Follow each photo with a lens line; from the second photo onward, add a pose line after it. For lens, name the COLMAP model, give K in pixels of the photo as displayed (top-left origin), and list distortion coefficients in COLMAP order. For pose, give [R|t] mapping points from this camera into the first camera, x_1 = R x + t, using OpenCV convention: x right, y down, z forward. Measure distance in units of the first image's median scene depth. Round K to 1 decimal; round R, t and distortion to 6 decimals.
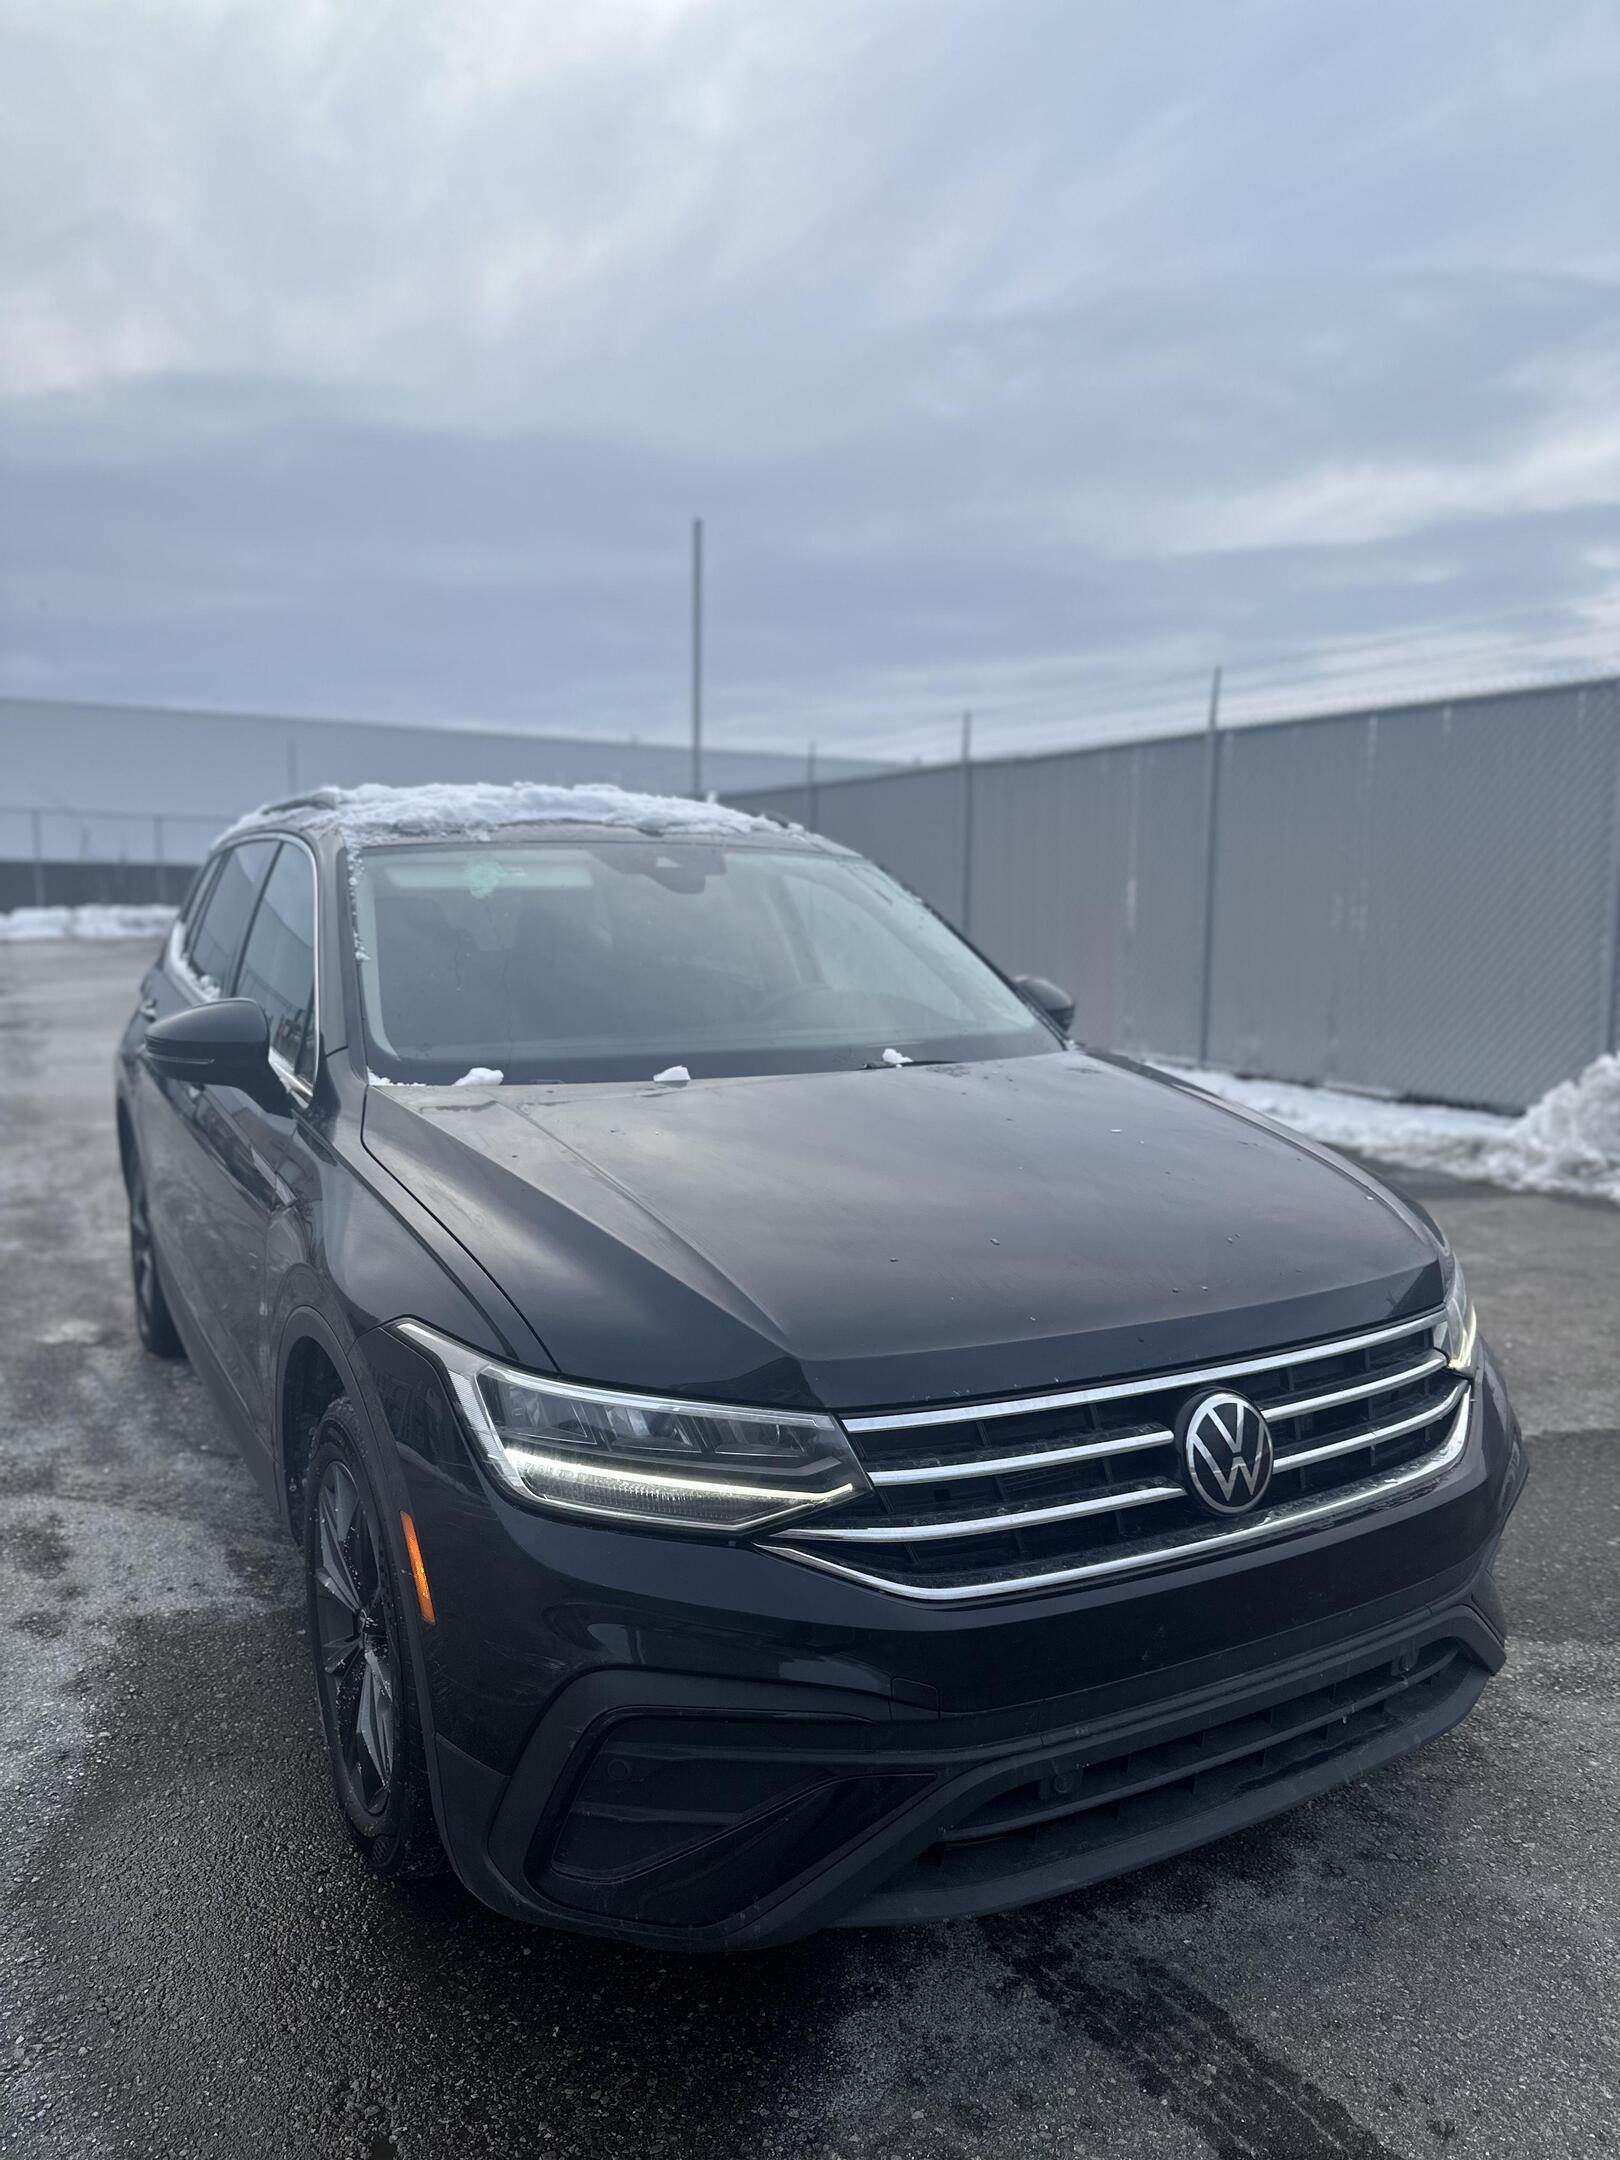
lens RADIAL K [[1491.4, 0, 803.6], [0, 1491.4, 1085.2], [0, 0, 1]] dist [0.032670, -0.052153]
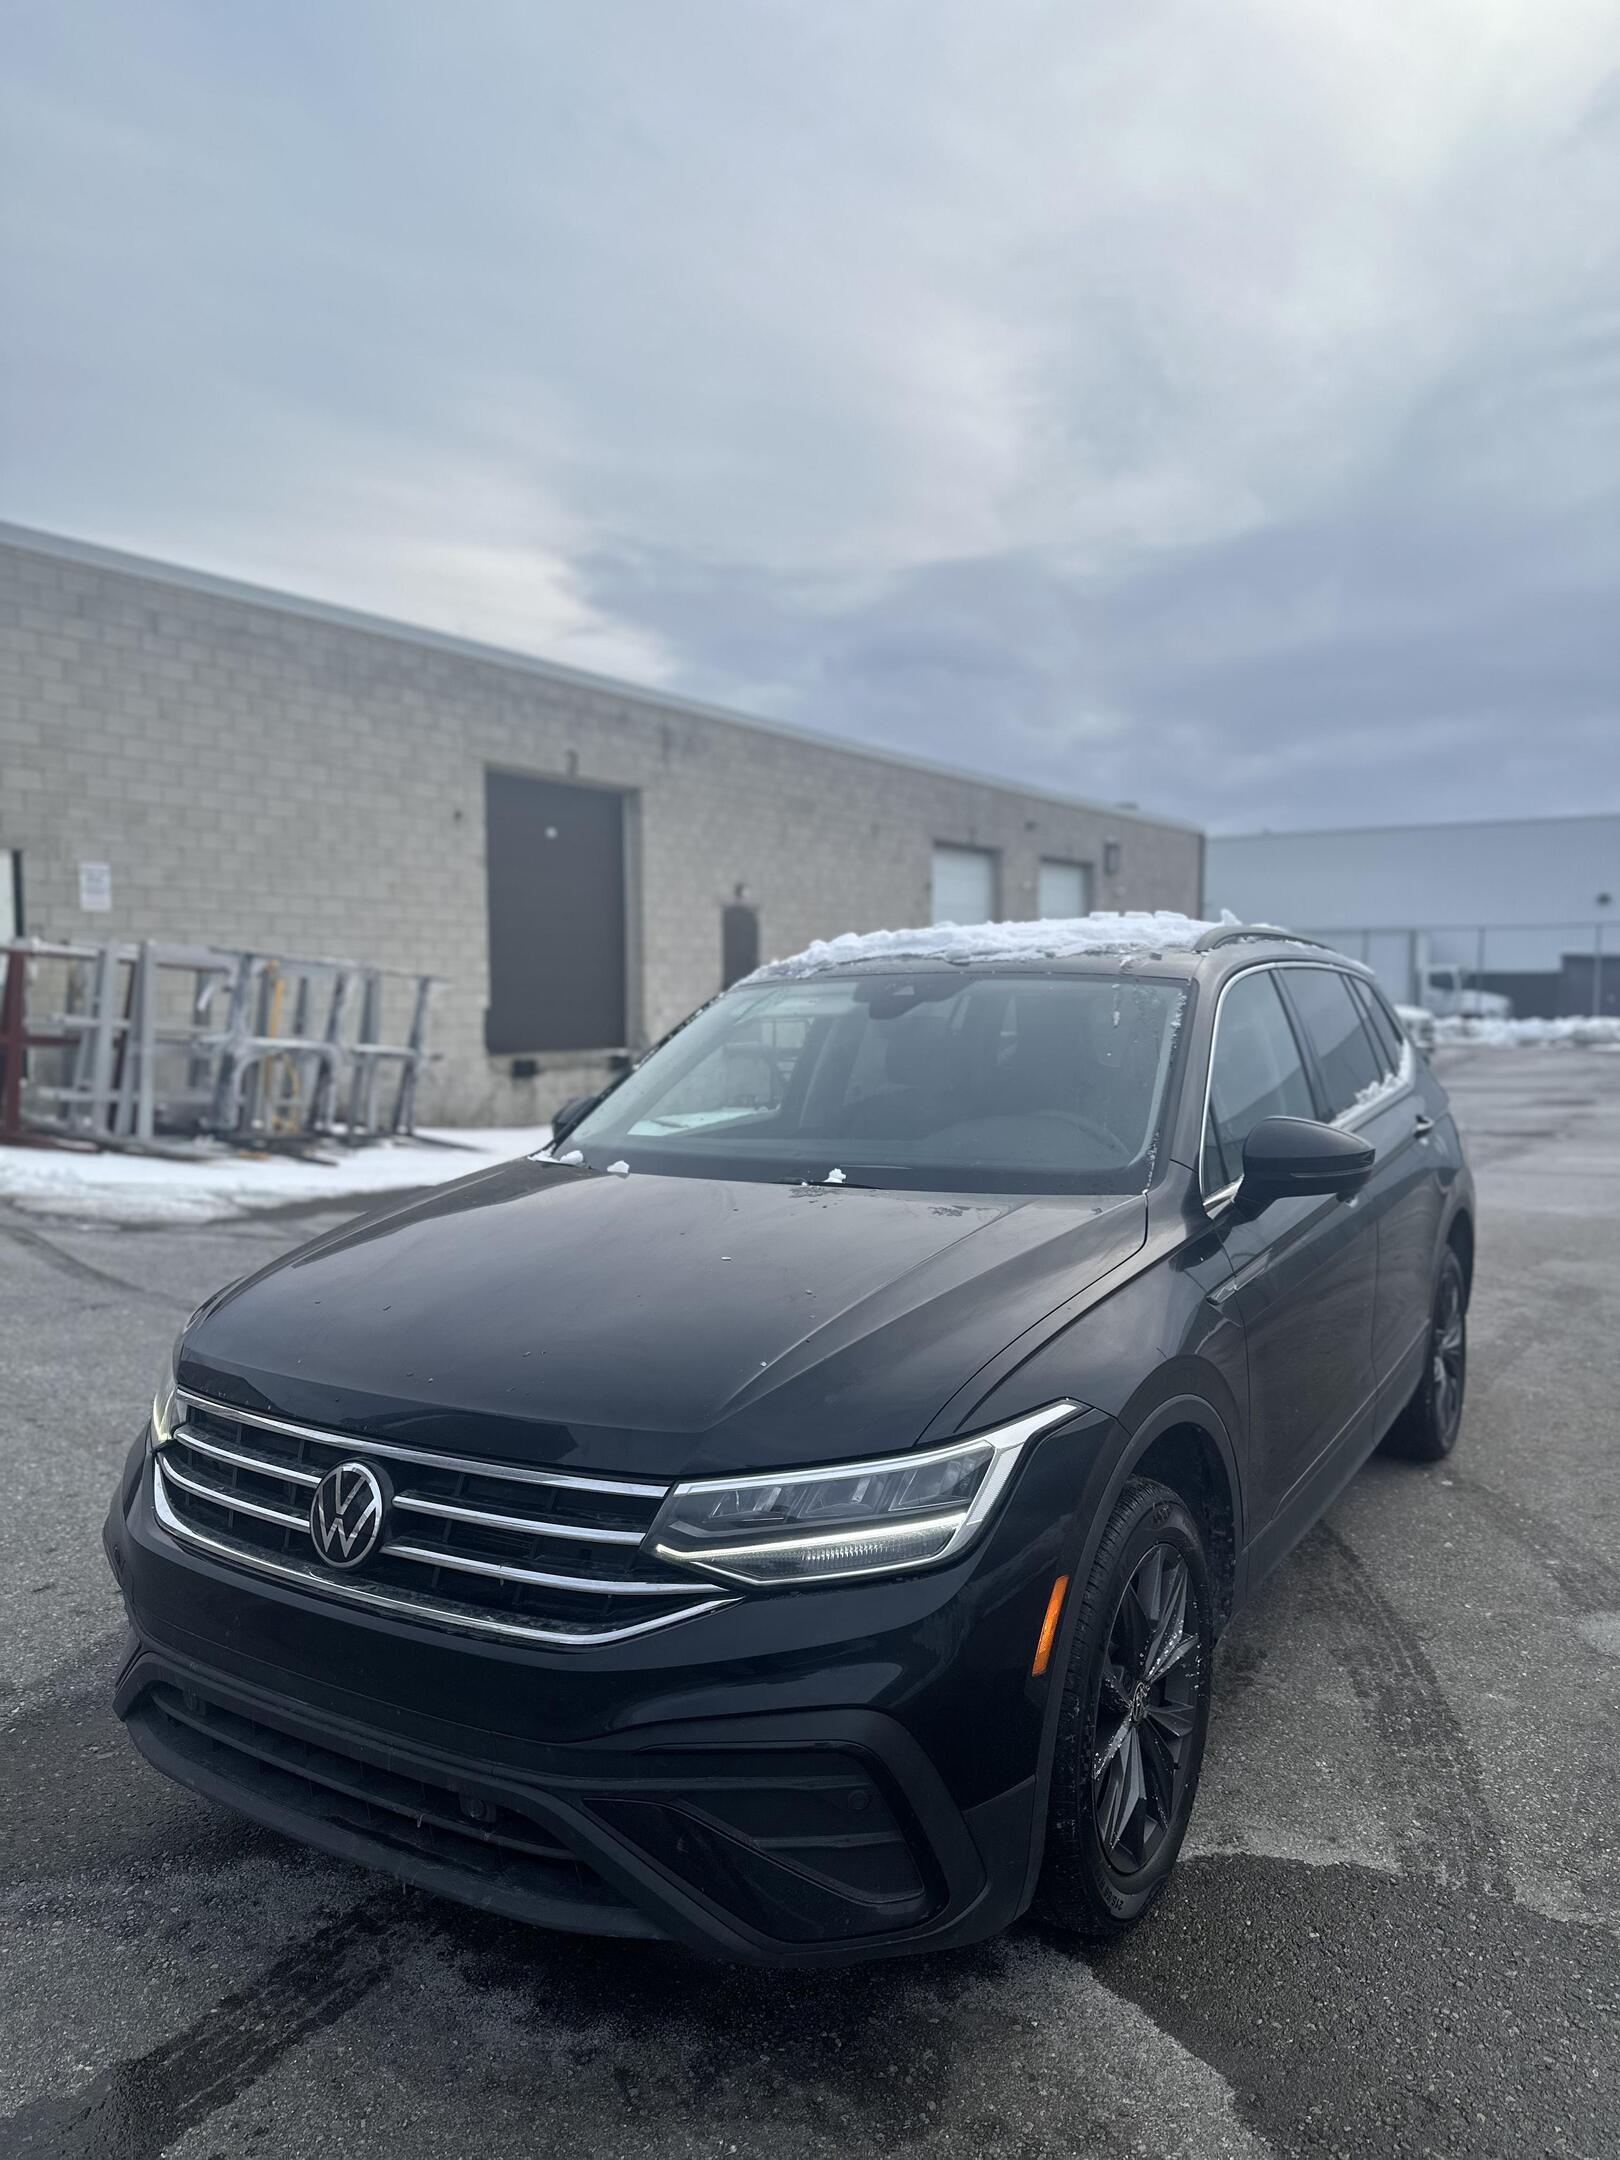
lens RADIAL K [[1491.4, 0, 828.4], [0, 1491.4, 1099.6], [0, 0, 1]] dist [0.032670, -0.052153]
pose [[0.489926, 0.041492, -0.870776, 1.438134], [-0.097923, 0.995164, -0.007676, -0.096108], [0.866247, 0.089029, 0.491620, 0.725471]]
